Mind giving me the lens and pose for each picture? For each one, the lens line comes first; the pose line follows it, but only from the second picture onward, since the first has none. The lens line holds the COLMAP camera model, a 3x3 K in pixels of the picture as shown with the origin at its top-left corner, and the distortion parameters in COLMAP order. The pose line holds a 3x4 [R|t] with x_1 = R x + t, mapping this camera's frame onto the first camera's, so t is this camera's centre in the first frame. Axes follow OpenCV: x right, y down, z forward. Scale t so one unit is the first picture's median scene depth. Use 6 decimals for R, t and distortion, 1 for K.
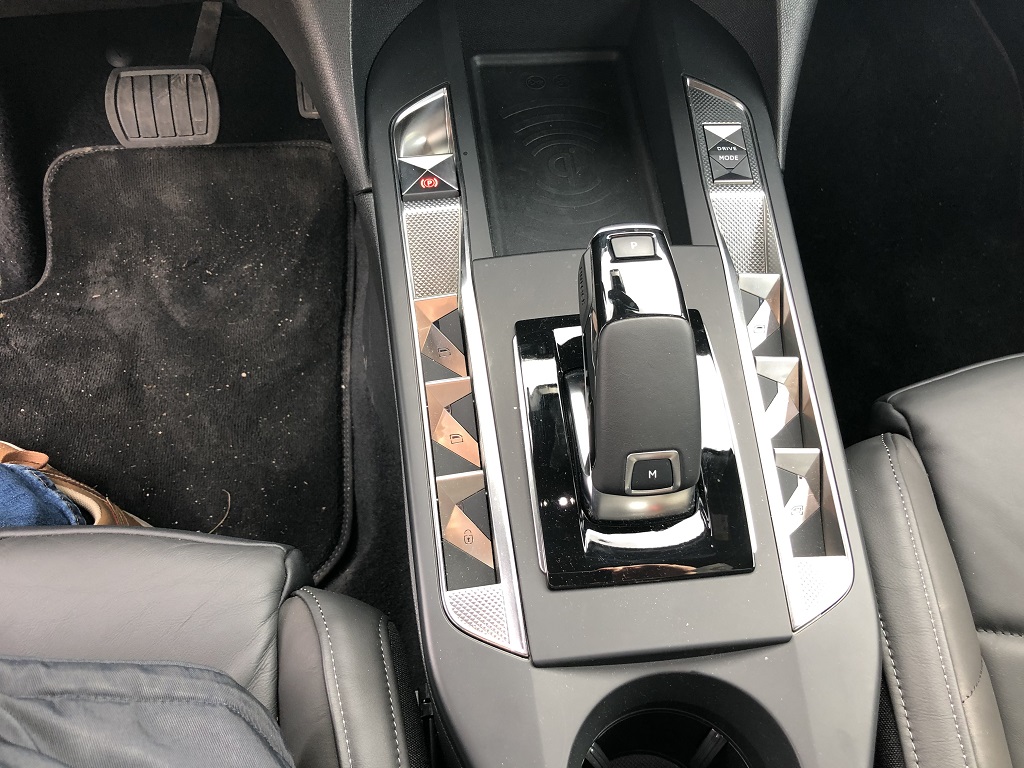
lens RADIAL K [[861.7, 0, 509.3], [0, 861.7, 405.3], [0, 0, 1]] dist [-0.006870, 0.050546]
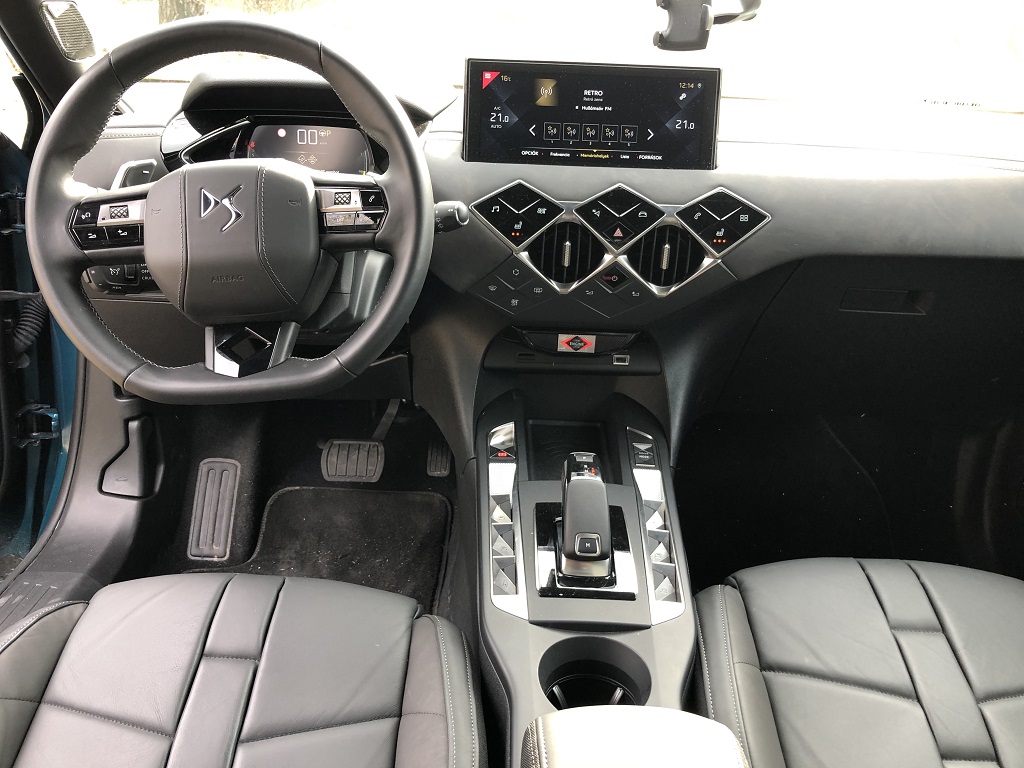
lens RADIAL K [[864.3, 0, 506.1], [0, 864.3, 410.7], [0, 0, 1]] dist [0.054802, -0.007344]
pose [[0.994311, 0.055223, -0.091081, 0.098599], [-0.094843, 0.848201, -0.521113, 0.706587], [0.048477, 0.526787, 0.848614, -0.821292]]
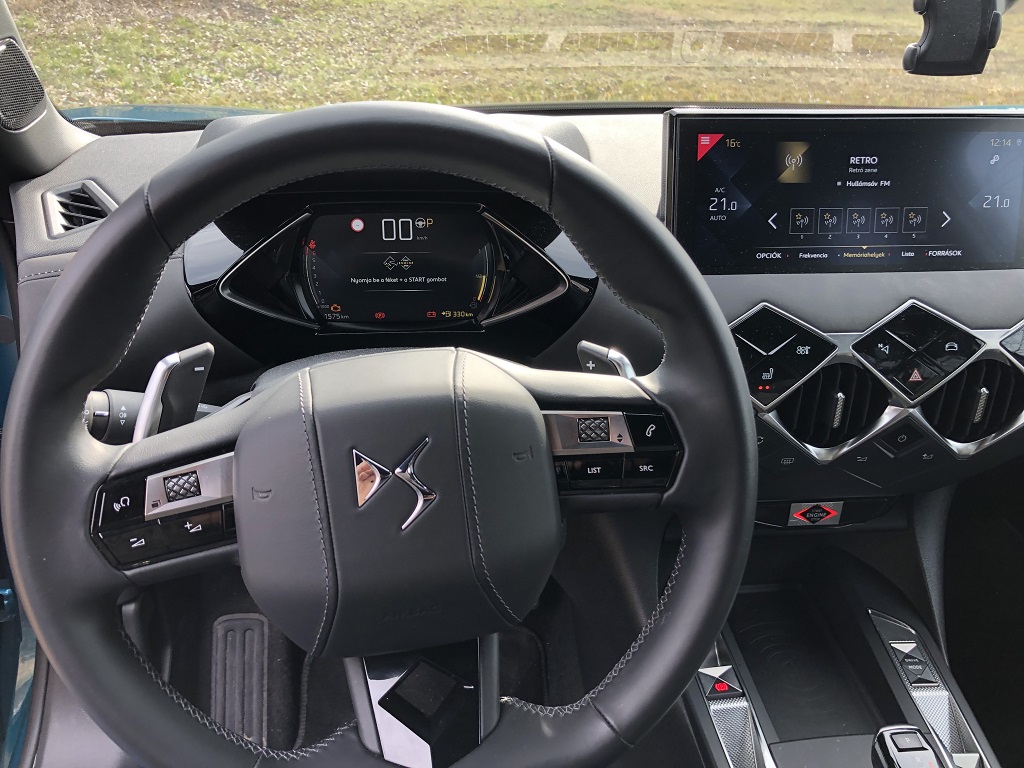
lens RADIAL K [[861.7, 0, 509.3], [0, 861.7, 405.3], [0, 0, 1]] dist [-0.006870, 0.050546]
pose [[0.999948, -0.007126, 0.007278, -0.421201], [0.009711, 0.882512, -0.470190, 0.008712], [-0.003072, 0.470237, 0.882535, -0.489886]]
